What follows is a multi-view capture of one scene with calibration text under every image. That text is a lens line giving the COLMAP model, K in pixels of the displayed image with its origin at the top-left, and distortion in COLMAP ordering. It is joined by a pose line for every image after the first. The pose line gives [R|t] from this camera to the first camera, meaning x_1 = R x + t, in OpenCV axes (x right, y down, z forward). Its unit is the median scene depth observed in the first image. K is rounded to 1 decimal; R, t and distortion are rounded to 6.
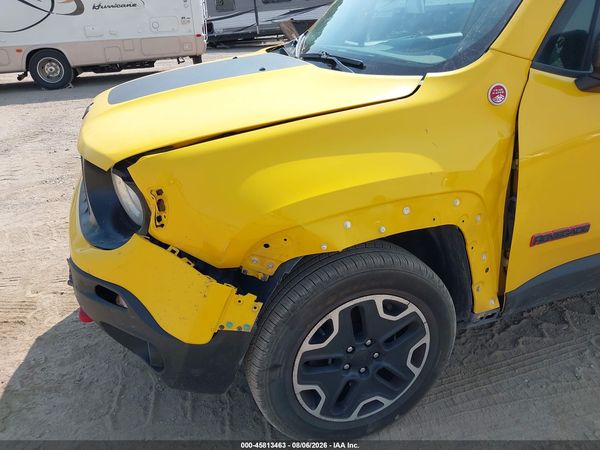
lens RADIAL K [[467.2, 0, 298.3], [0, 467.2, 231.3], [0, 0, 1]] dist [0.040243, -0.056839]
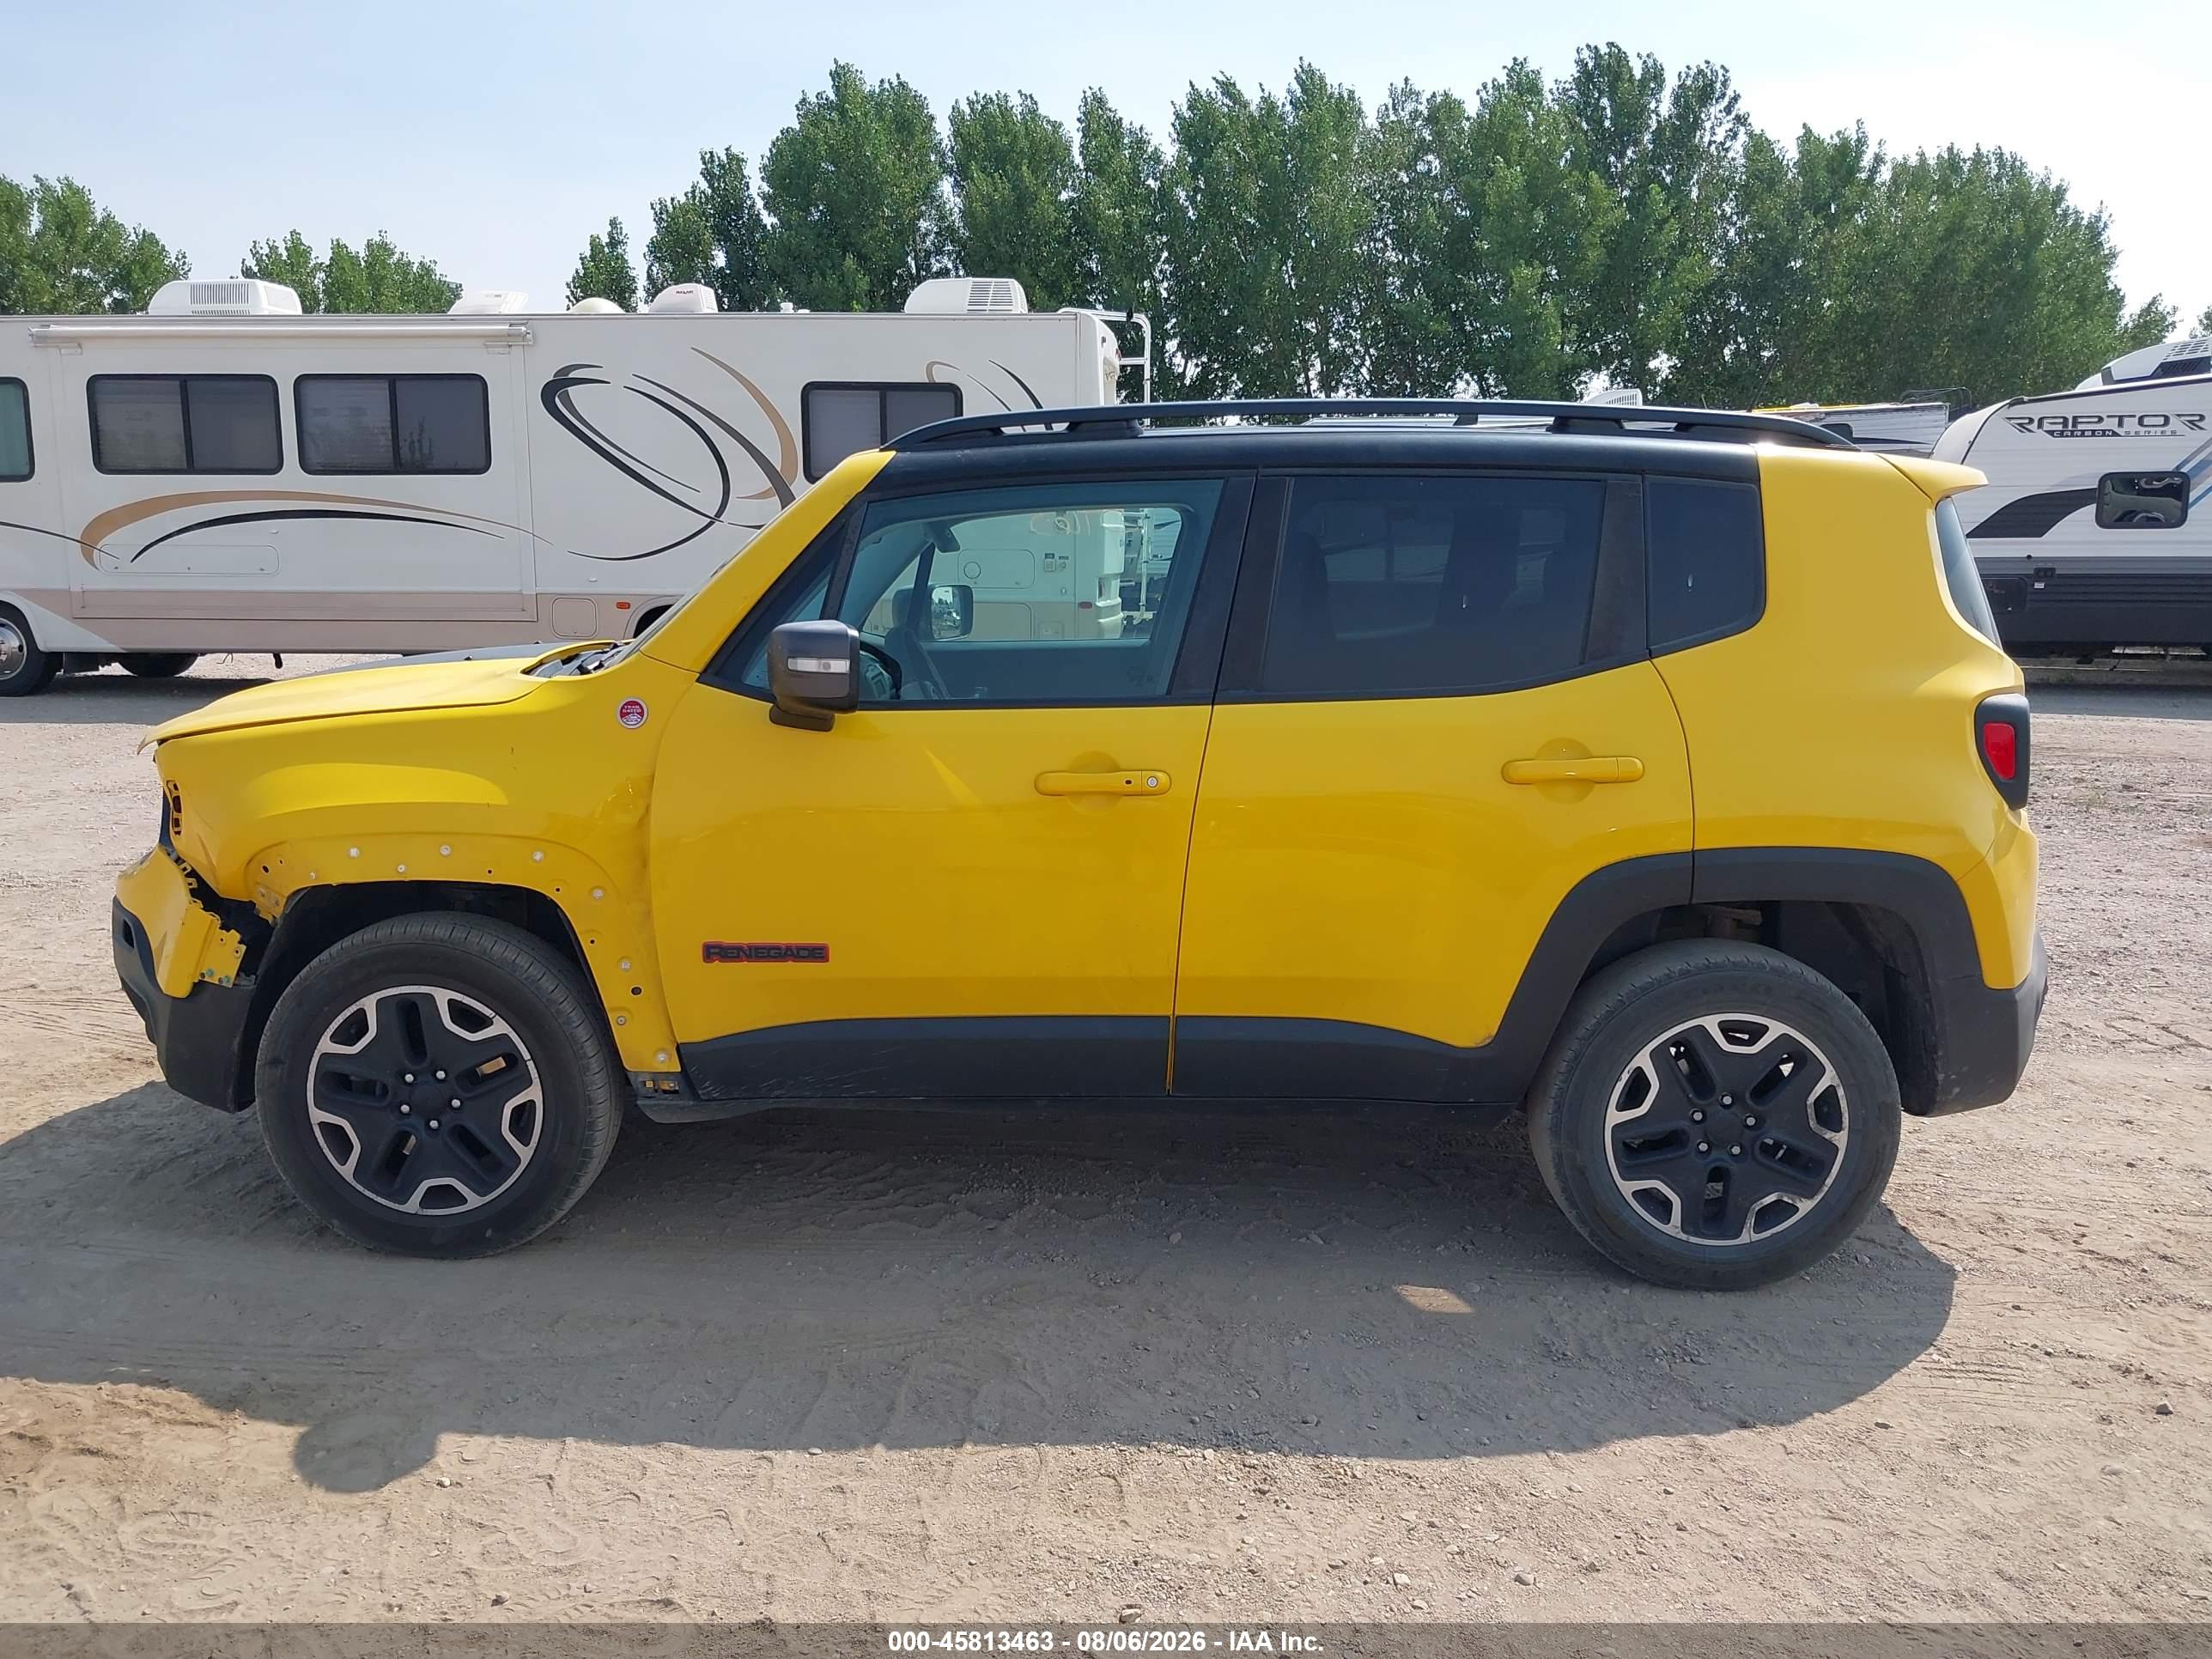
lens RADIAL K [[1722.3, 0, 1072.1], [0, 1722.3, 912.9], [0, 0, 1]] dist [0.040243, -0.056839]
pose [[0.932961, 0.129279, -0.335963, 1.751766], [-0.199375, 0.962640, -0.183234, 0.294418], [0.299723, 0.237932, 0.923880, -0.976379]]
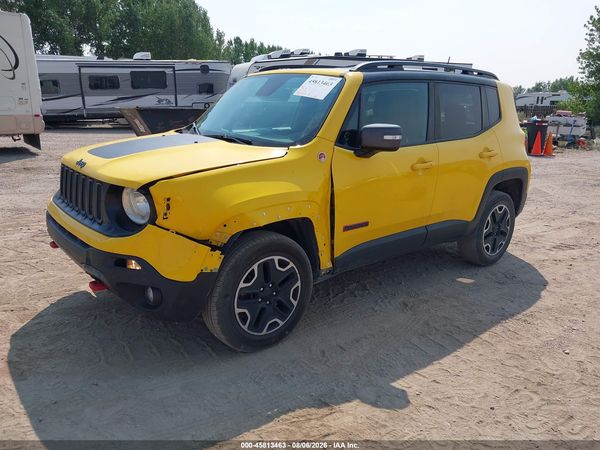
lens RADIAL K [[467.2, 0, 296.3], [0, 467.2, 237.0], [0, 0, 1]] dist [0.040243, -0.056839]
pose [[0.933741, -0.036048, 0.356128, -0.417094], [0.092114, 0.985607, -0.141751, 0.328912], [-0.345893, 0.165164, 0.923623, -0.789421]]
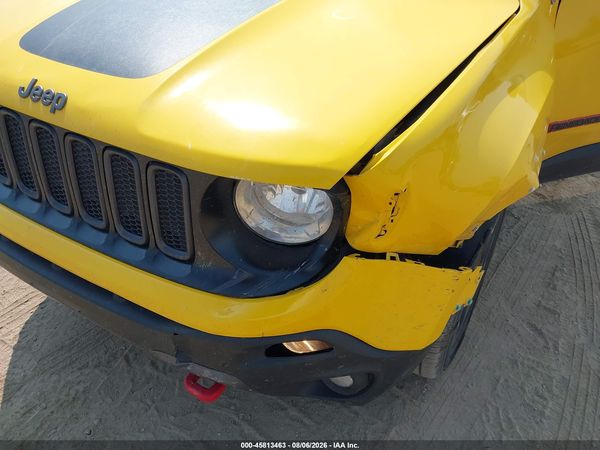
lens RADIAL K [[467.2, 0, 300.3], [0, 467.2, 226.3], [0, 0, 1]] dist [0.040243, -0.056839]
pose [[0.766650, -0.371408, 0.523741, -0.682718], [0.250287, 0.924057, 0.288921, -0.237646], [-0.591274, -0.090416, 0.801387, 0.415684]]
